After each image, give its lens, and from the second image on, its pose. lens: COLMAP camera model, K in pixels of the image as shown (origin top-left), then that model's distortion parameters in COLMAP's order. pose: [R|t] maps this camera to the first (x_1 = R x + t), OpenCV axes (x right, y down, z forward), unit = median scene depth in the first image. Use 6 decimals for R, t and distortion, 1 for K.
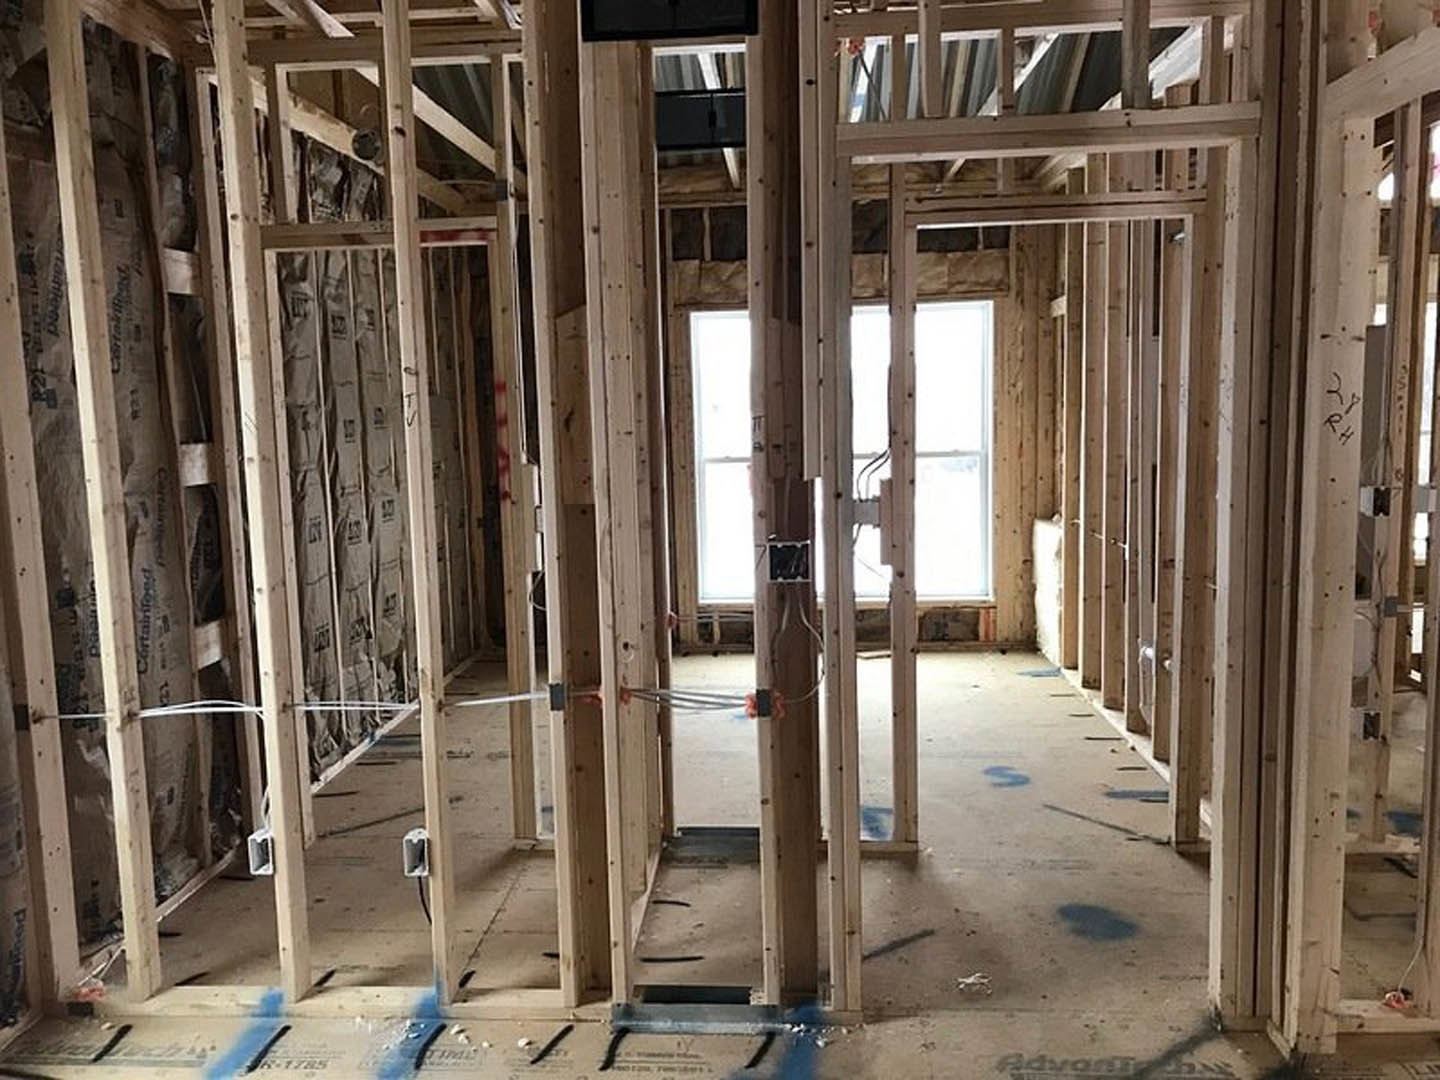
lens RADIAL K [[1164.2, 0, 712.7], [0, 1164.2, 537.0], [0, 0, 1]] dist [0.035051, -0.004627]
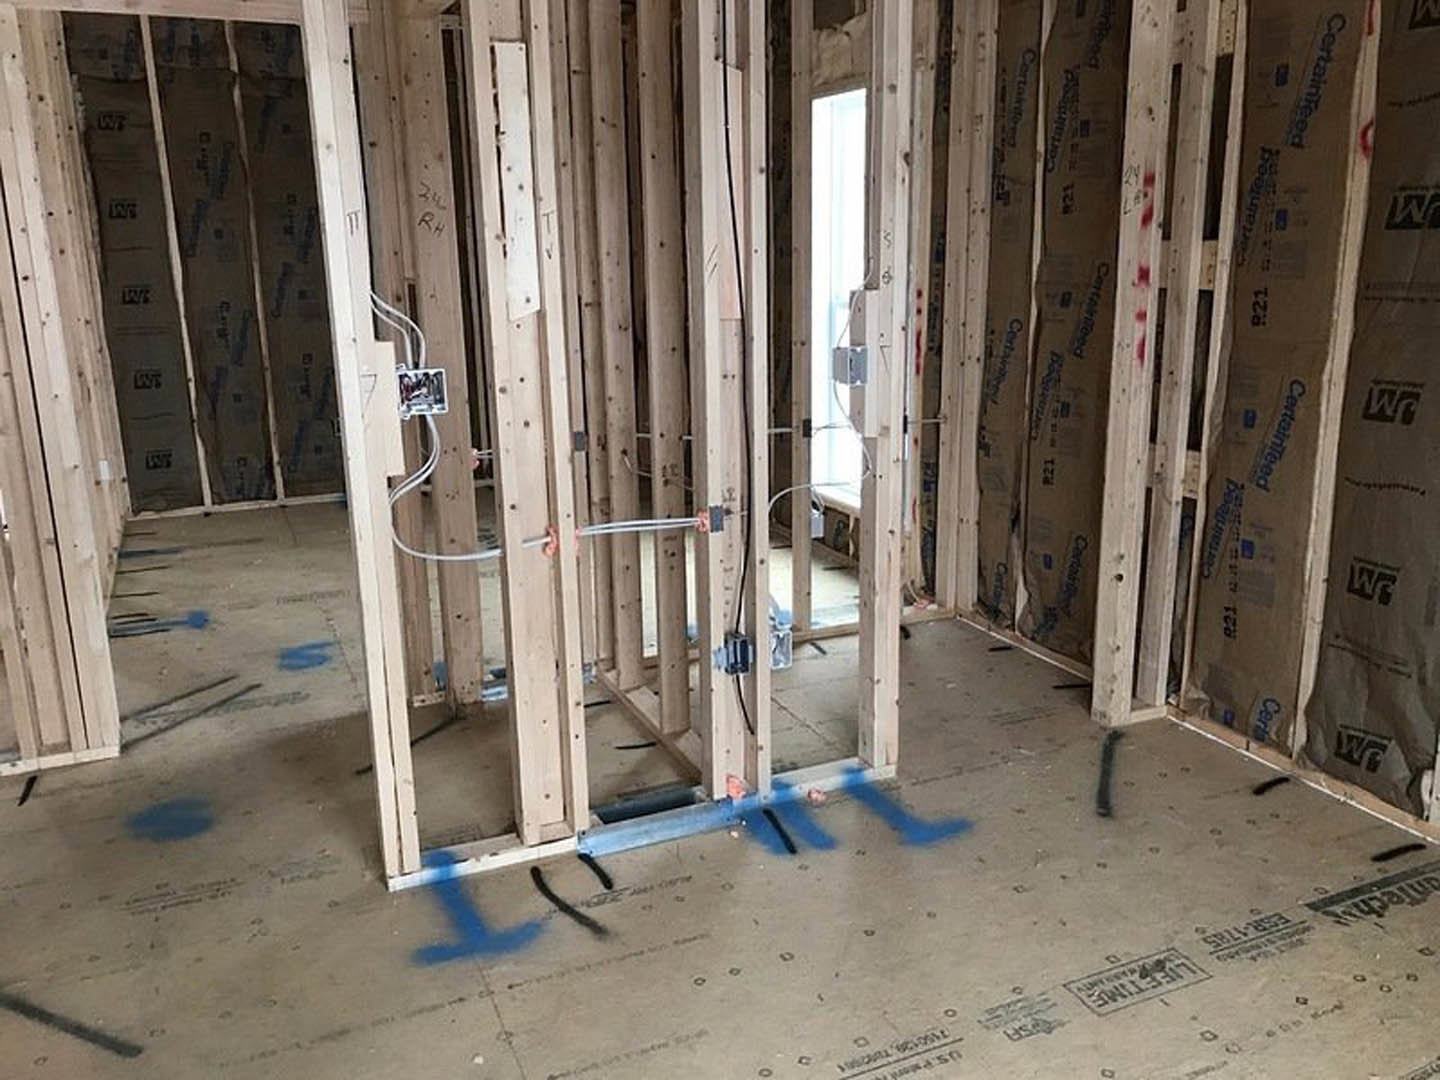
lens RADIAL K [[1147.8, 0, 720.0], [0, 1147.8, 540.0], [0, 0, 1]] dist [0.007355, -0.006490]
pose [[-0.875908, 0.152666, -0.457688, 0.382574], [-0.015788, 0.939042, 0.343440, -0.210546], [0.482220, 0.308048, -0.820104, 2.152003]]
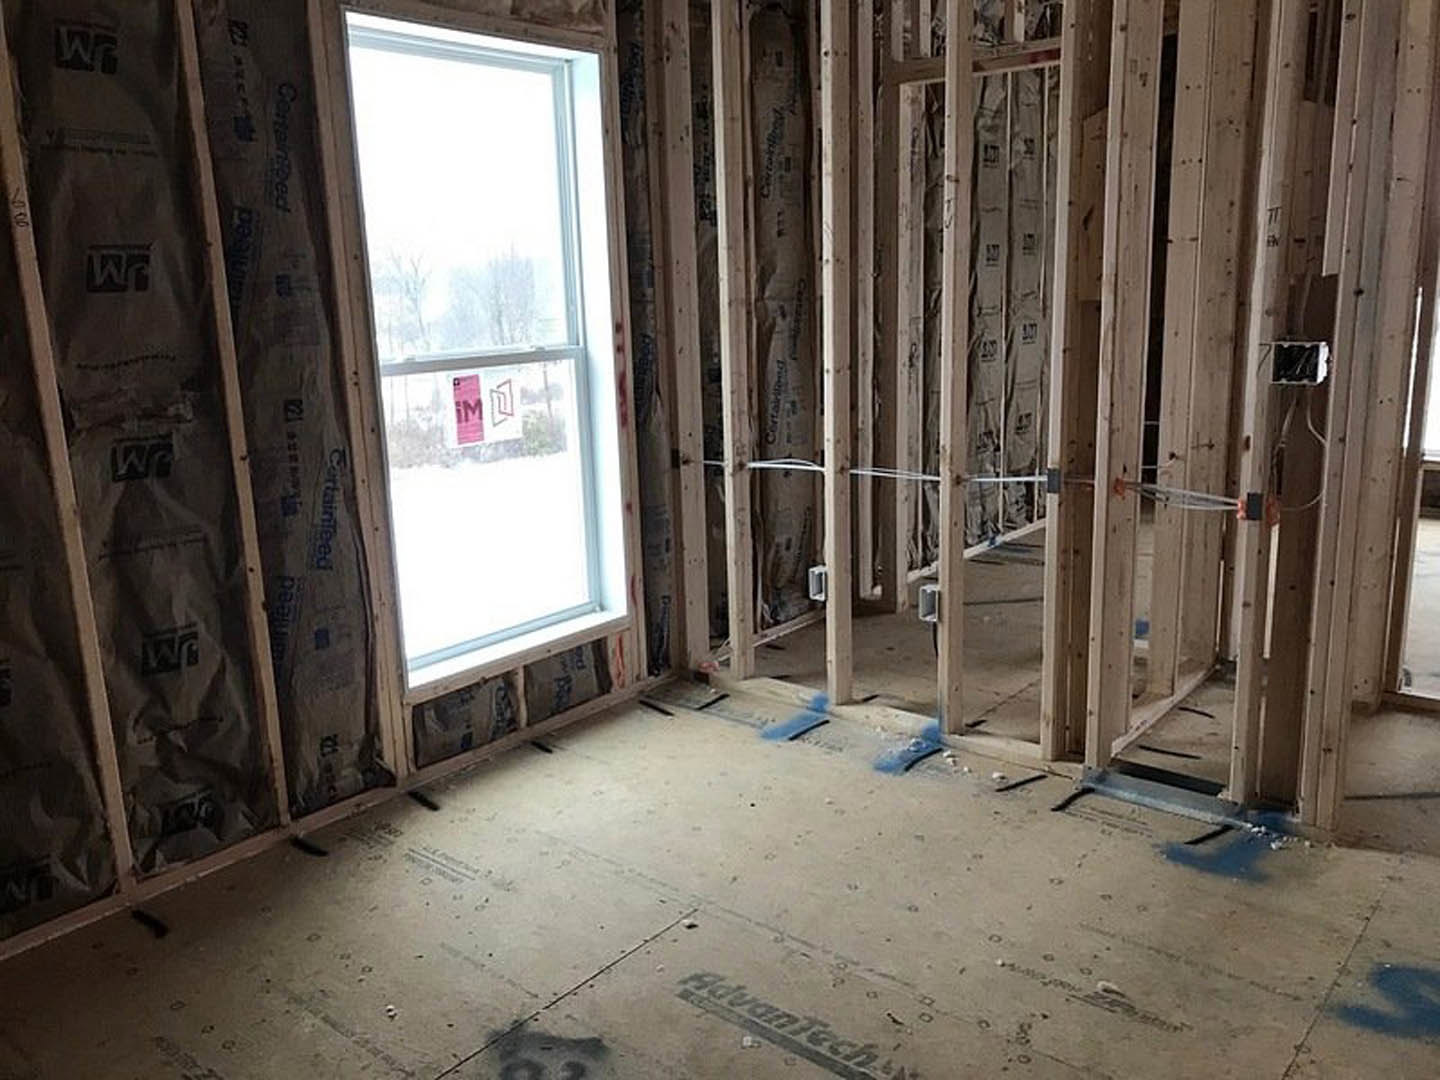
lens RADIAL K [[1169.0, 0, 732.1], [0, 1169.0, 531.4], [0, 0, 1]] dist [0.005325, -0.010267]
pose [[0.818340, 0.121727, -0.561696, 0.229302], [-0.054553, 0.989353, 0.134927, 0.050806], [0.572139, -0.079774, 0.816268, -0.063814]]
